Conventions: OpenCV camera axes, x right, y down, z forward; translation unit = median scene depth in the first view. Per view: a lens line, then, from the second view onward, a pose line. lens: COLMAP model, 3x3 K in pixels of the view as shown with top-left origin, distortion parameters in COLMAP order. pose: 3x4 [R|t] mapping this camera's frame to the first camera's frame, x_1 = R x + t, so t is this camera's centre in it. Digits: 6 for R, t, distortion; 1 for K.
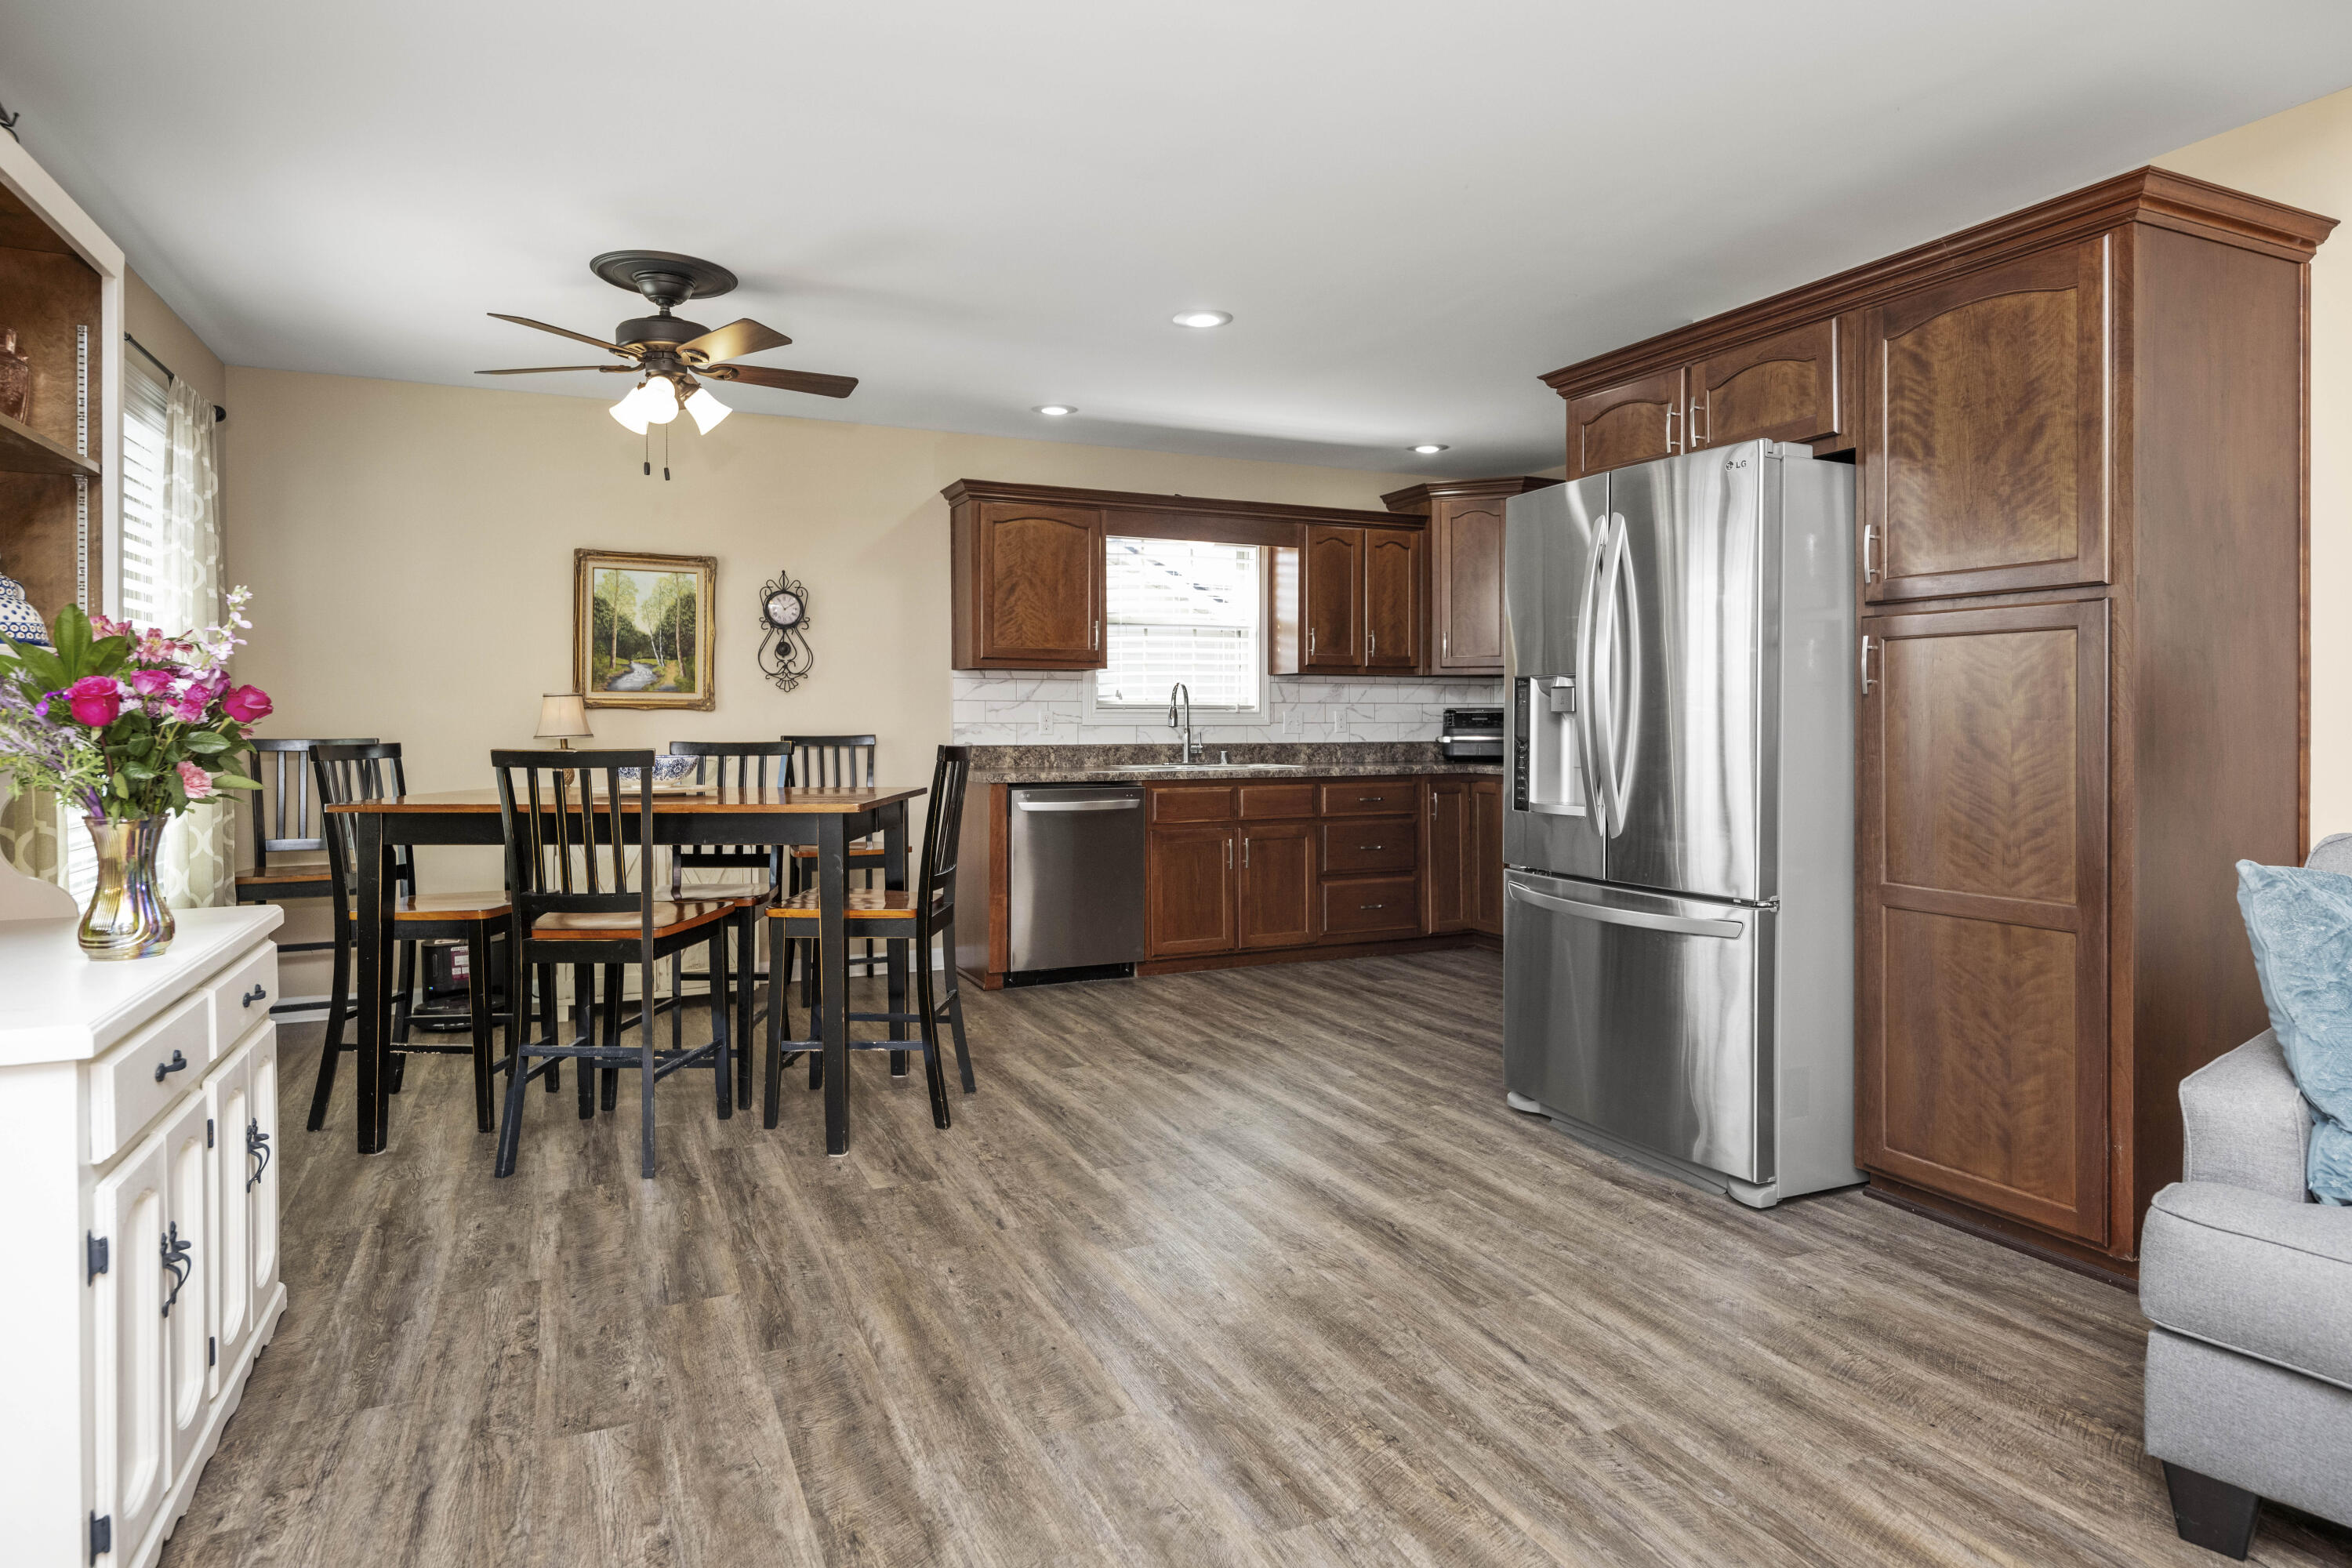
lens RADIAL K [[1320.2, 0, 1179.3], [0, 1320.2, 724.2], [0, 0, 1]] dist [-0.002502, 0.000517]
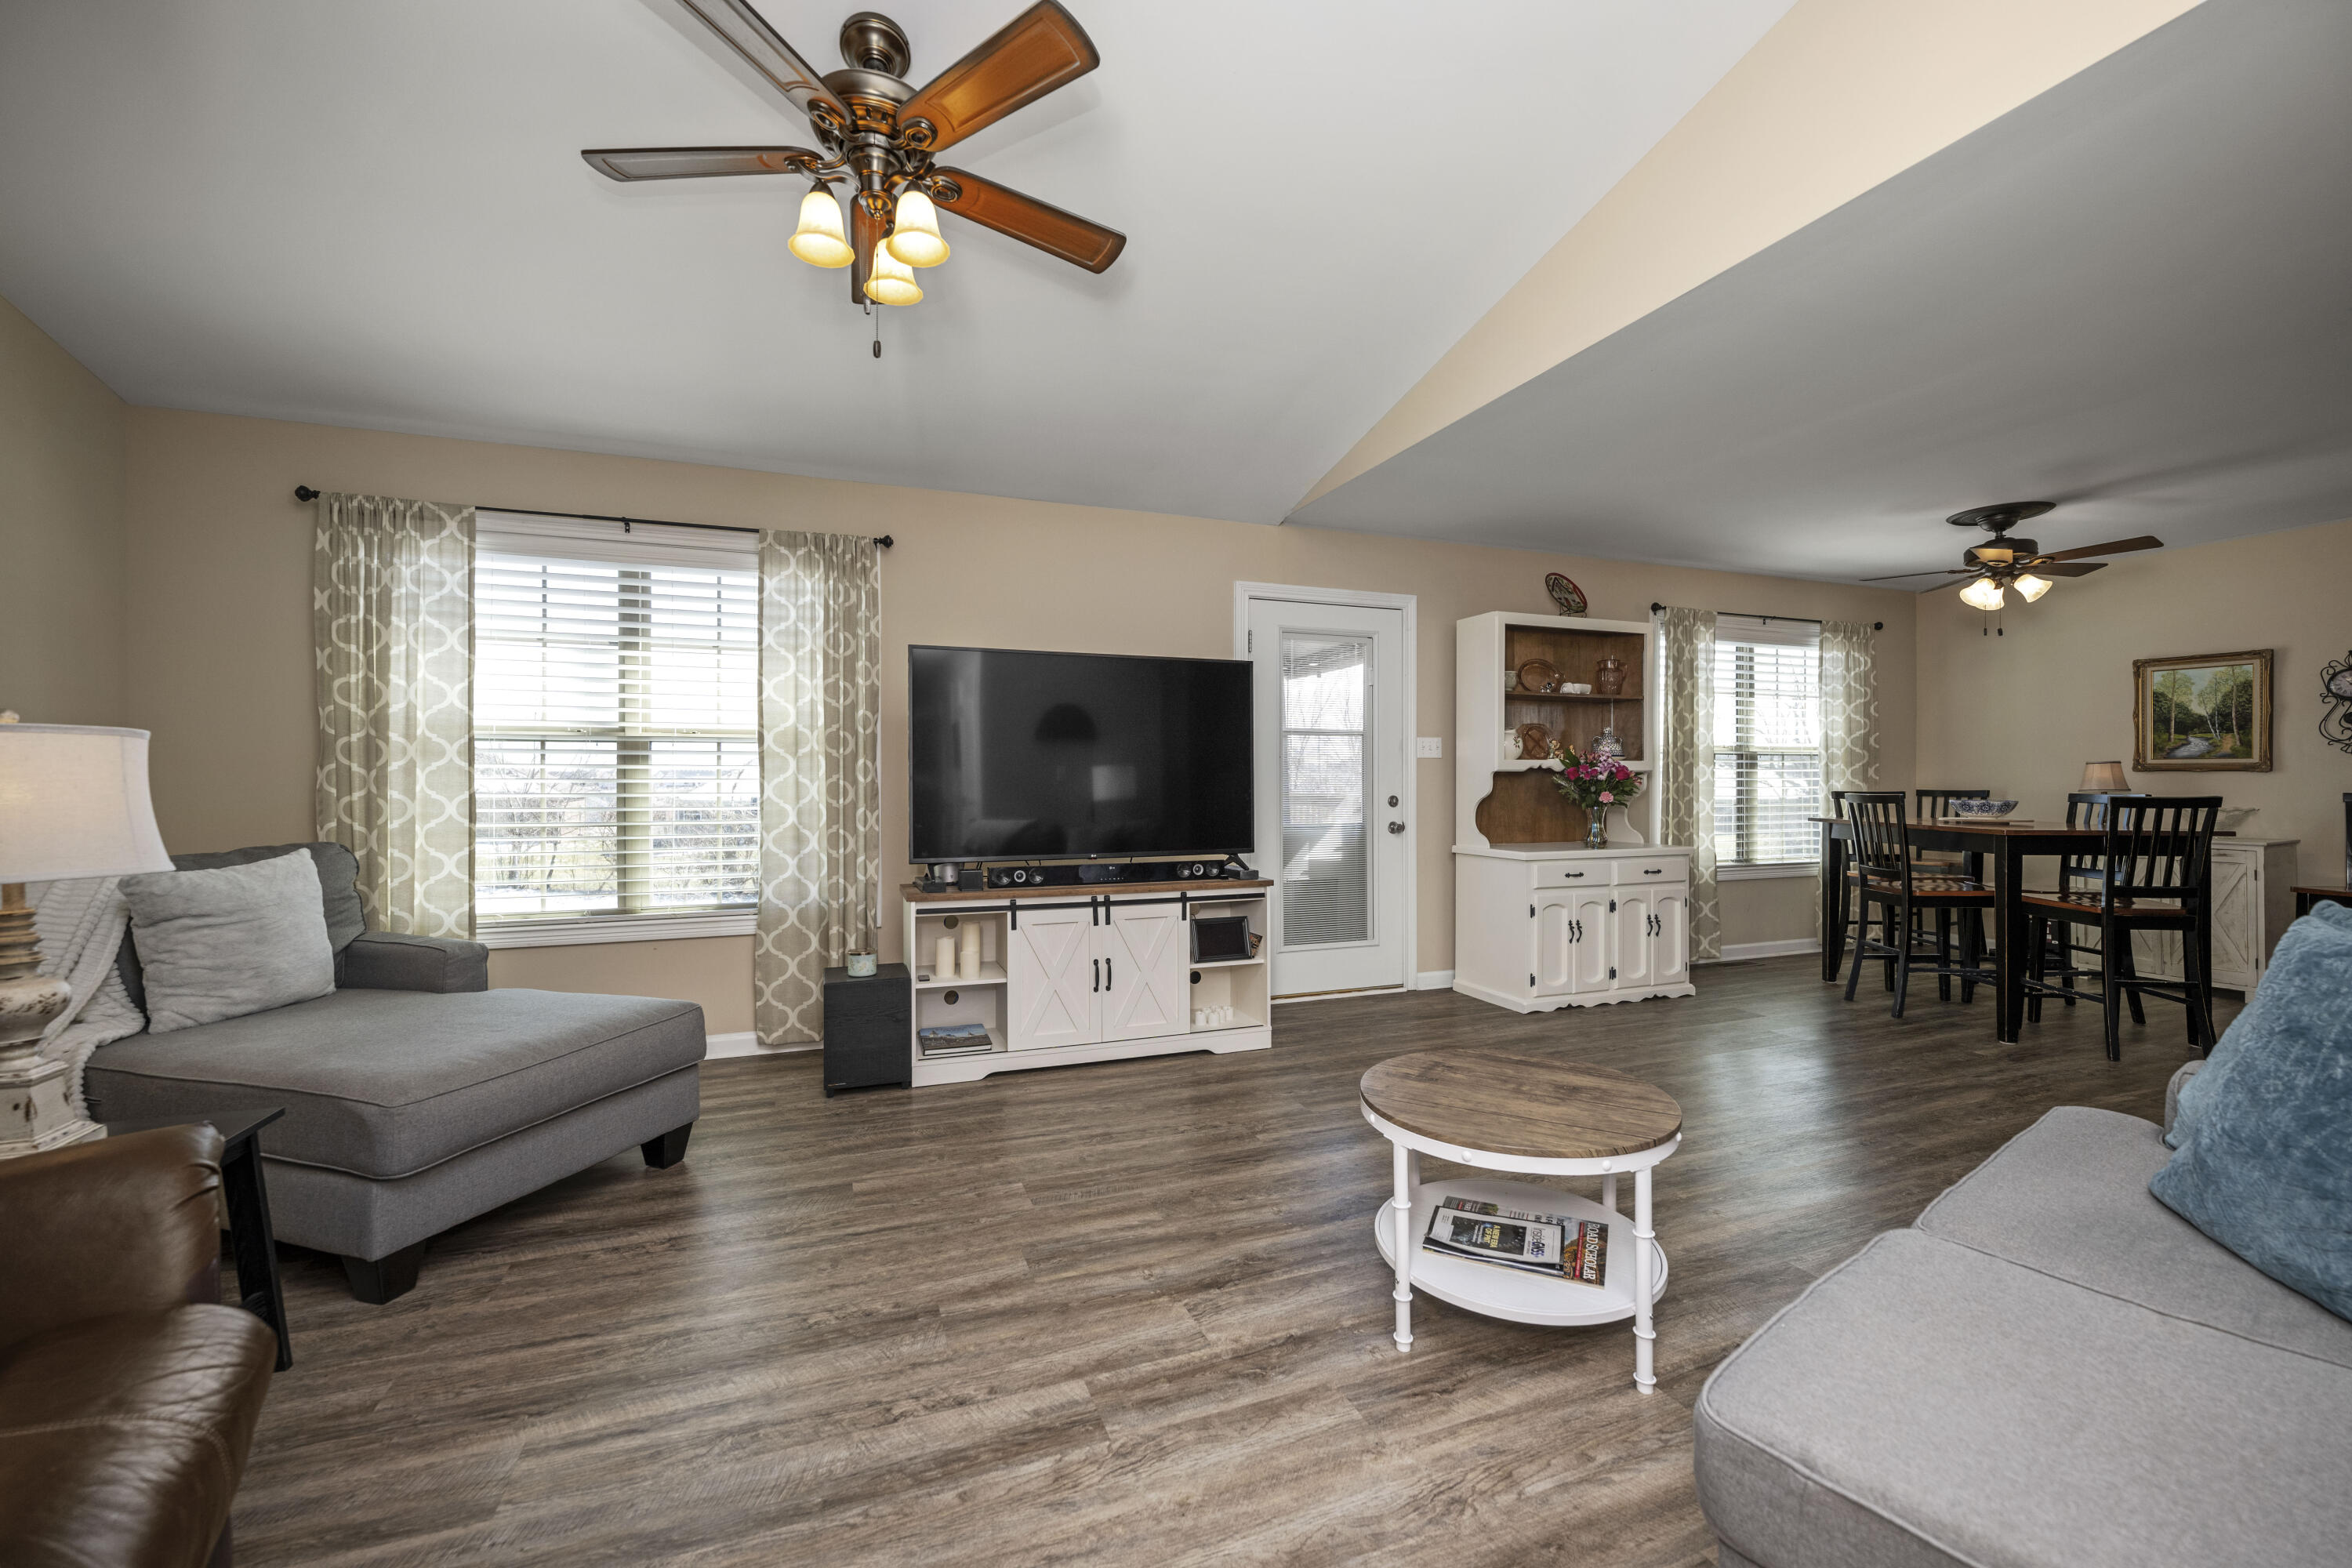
lens RADIAL K [[934.4, 0, 1170.3], [0, 934.4, 785.4], [0, 0, 1]] dist [-0.001403, 0.000053]
pose [[-0.069230, 0.004559, -0.997590, 0.934708], [-0.002700, 0.999985, 0.004757, 0.001904], [0.997597, 0.003023, -0.069216, 0.036934]]
